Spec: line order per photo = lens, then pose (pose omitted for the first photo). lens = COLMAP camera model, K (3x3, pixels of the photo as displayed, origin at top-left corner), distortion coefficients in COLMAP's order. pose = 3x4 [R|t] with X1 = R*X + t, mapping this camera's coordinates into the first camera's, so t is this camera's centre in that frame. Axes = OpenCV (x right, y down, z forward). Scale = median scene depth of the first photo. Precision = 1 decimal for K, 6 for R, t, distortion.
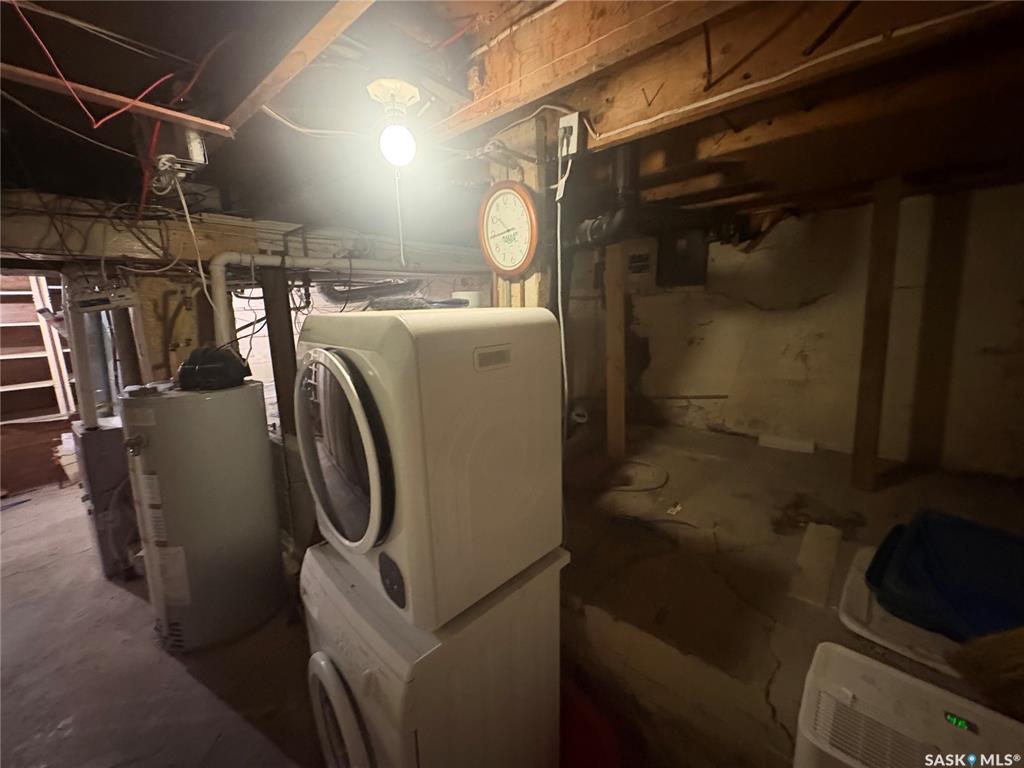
lens RADIAL K [[406.5, 0, 513.6], [0, 406.5, 381.4], [0, 0, 1]] dist [-0.003122, 0.001138]
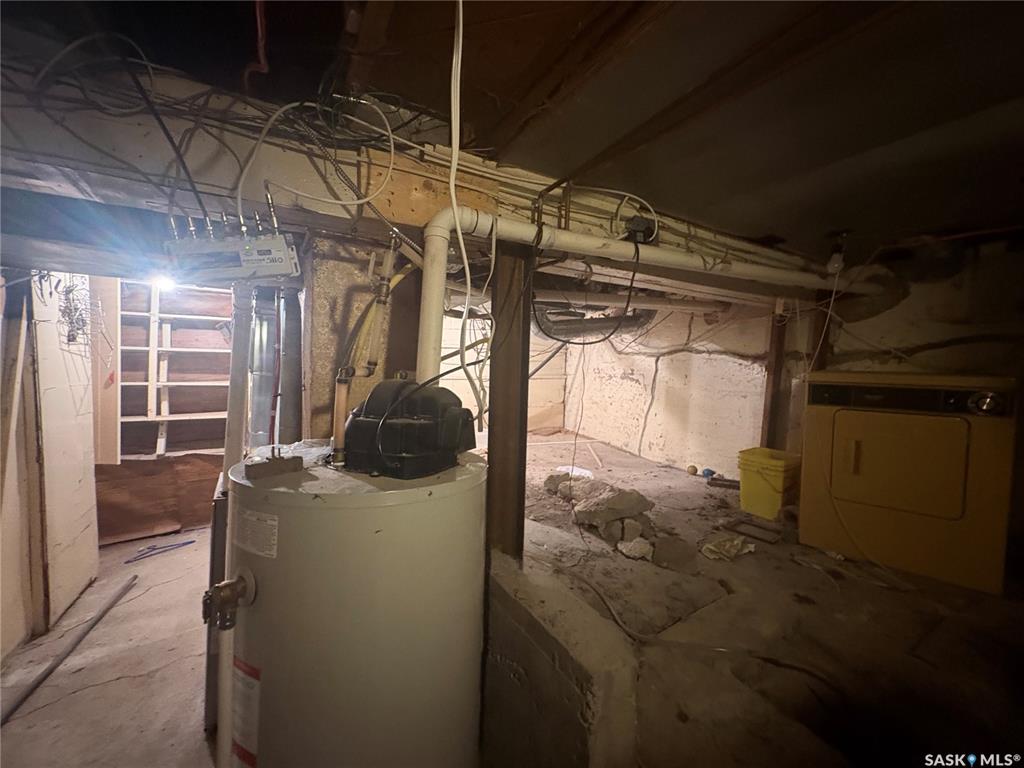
lens RADIAL K [[406.5, 0, 512.5], [0, 406.5, 384.4], [0, 0, 1]] dist [-0.003122, 0.001138]
pose [[0.945428, 0.063828, -0.319519, -0.455699], [-0.105988, 0.987538, -0.116338, -0.036170], [0.308112, 0.143854, 0.940411, 0.560663]]
